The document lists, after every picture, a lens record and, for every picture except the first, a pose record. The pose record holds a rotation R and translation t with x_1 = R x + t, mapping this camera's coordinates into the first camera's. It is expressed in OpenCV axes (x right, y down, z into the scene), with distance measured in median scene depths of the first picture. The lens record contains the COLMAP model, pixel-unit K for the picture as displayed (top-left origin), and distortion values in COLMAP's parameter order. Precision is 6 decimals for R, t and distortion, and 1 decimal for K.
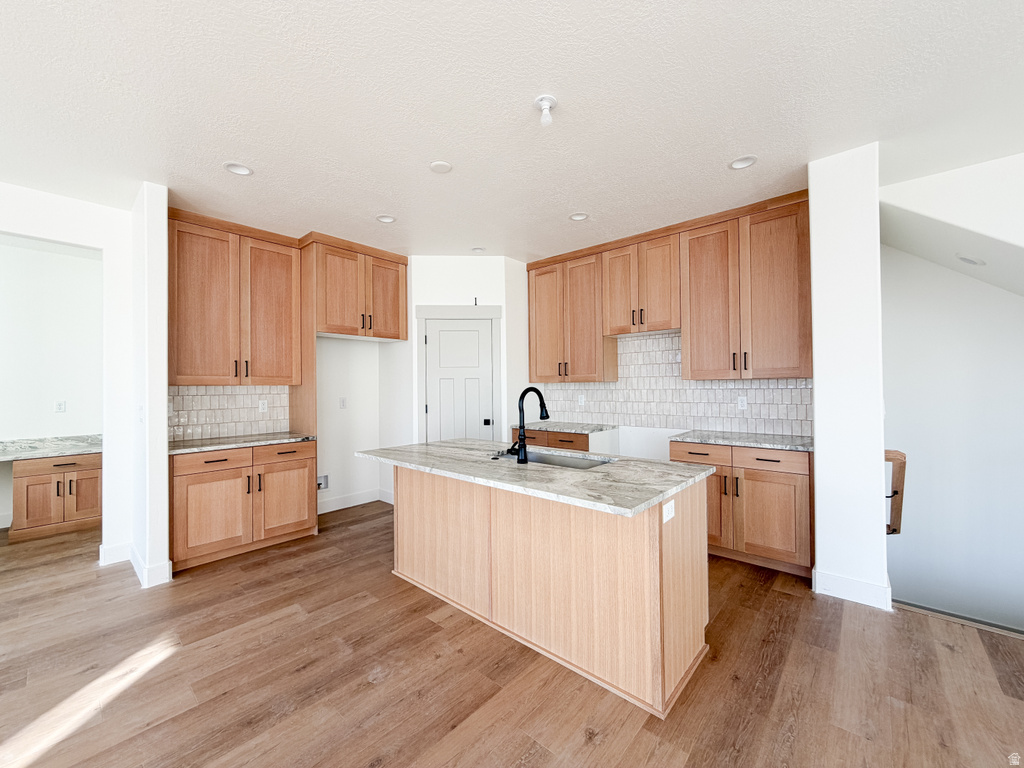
lens RADIAL K [[412.7, 0, 512.0], [0, 412.7, 384.0], [0, 0, 1]] dist [-0.001323, 0.000306]
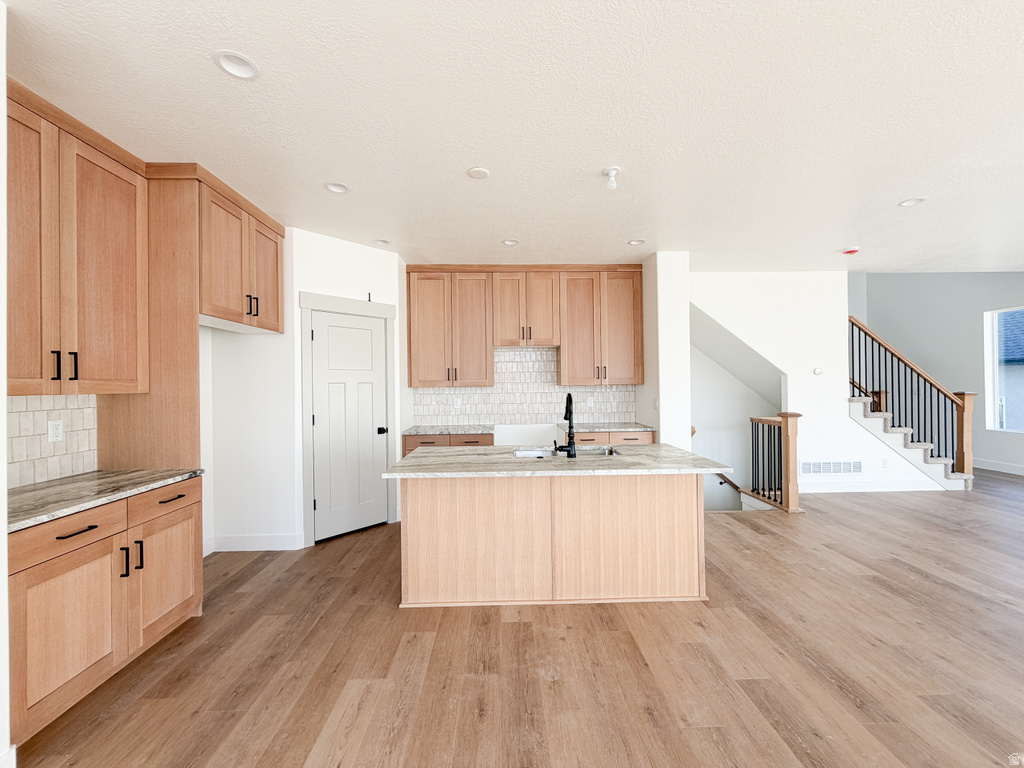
lens RADIAL K [[412.7, 0, 512.0], [0, 412.7, 384.0], [0, 0, 1]] dist [-0.001323, 0.000306]
pose [[0.722497, 0.002333, 0.691370, -0.617740], [0.000152, 0.999994, -0.003533, -0.010173], [-0.691374, 0.002657, 0.722492, 0.175028]]
